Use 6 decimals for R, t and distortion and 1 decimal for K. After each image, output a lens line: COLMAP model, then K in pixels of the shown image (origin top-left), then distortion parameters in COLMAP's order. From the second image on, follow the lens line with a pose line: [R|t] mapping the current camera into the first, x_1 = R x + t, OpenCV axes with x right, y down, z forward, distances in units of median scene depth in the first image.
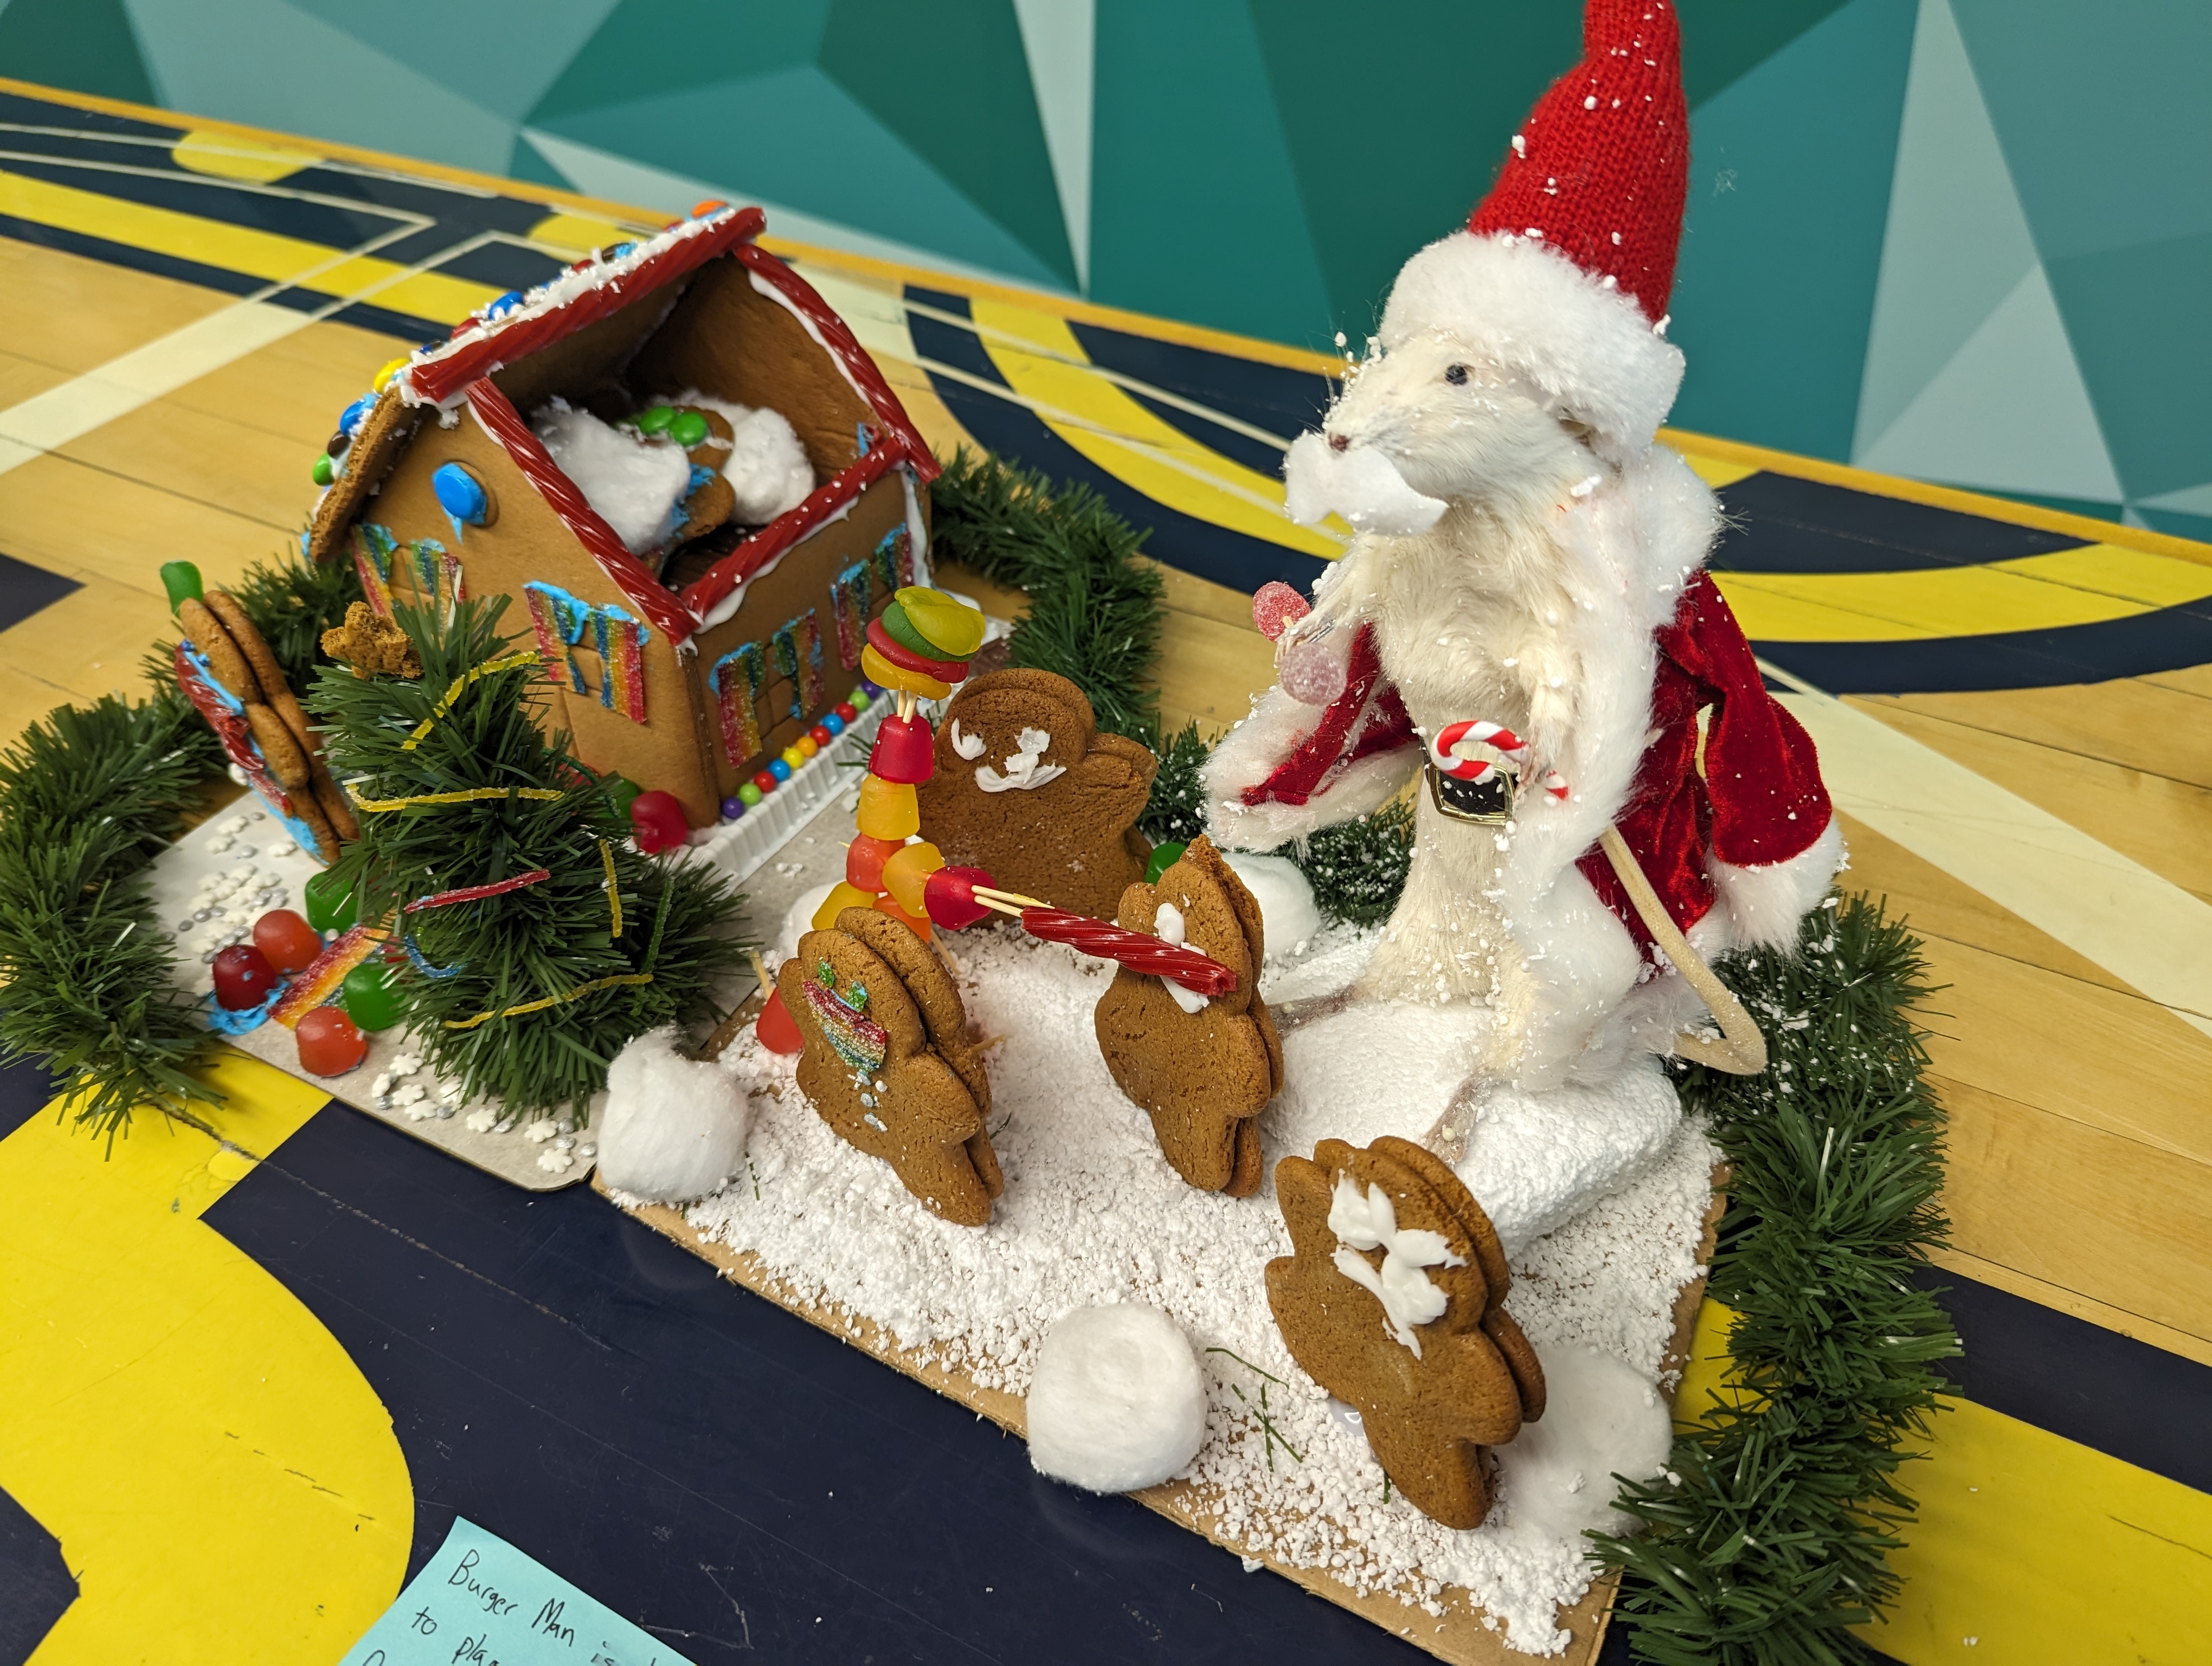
lens RADIAL K [[1599.4, 0, 1101.1], [0, 1599.4, 788.9], [0, 0, 1]] dist [0.024932, -0.006510]
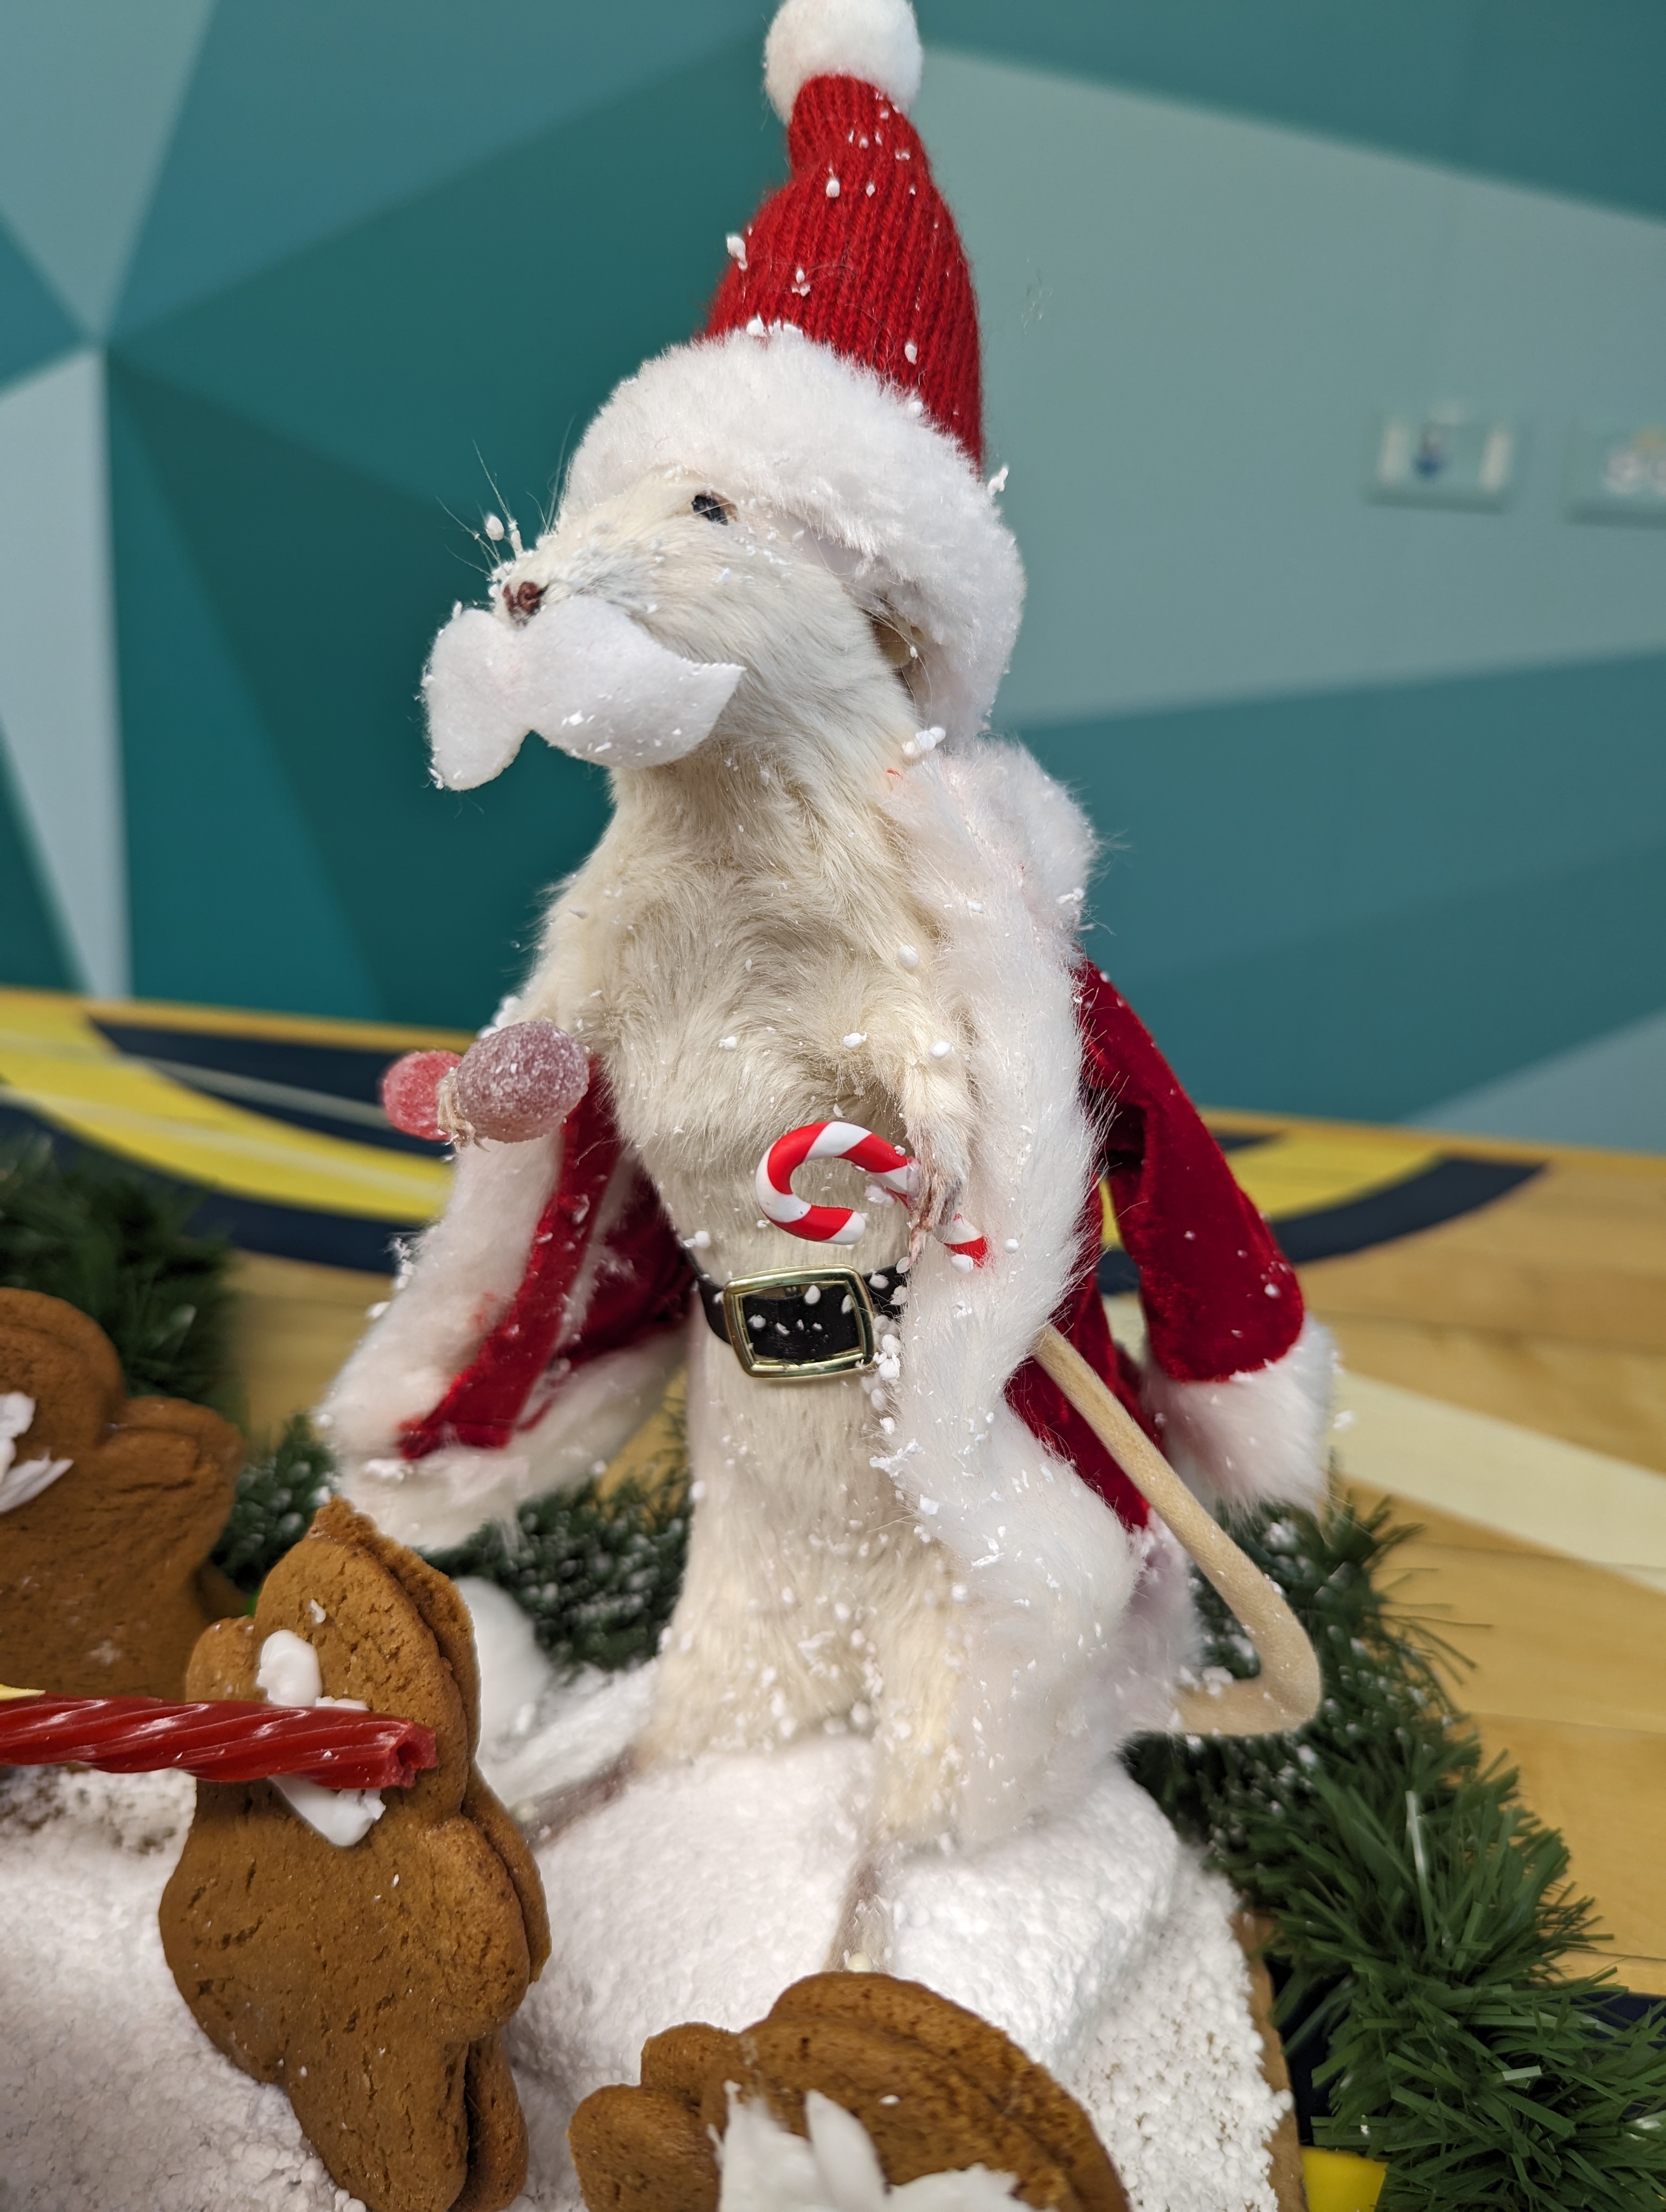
lens RADIAL K [[1651.3, 0, 845.0], [0, 1651.3, 1100.1], [0, 0, 1]] dist [-0.009831, -0.029030]
pose [[0.920296, -0.067279, 0.385393, 0.014375], [0.188056, 0.939903, -0.284985, 0.083932], [-0.343059, 0.334746, 0.877642, 0.358882]]
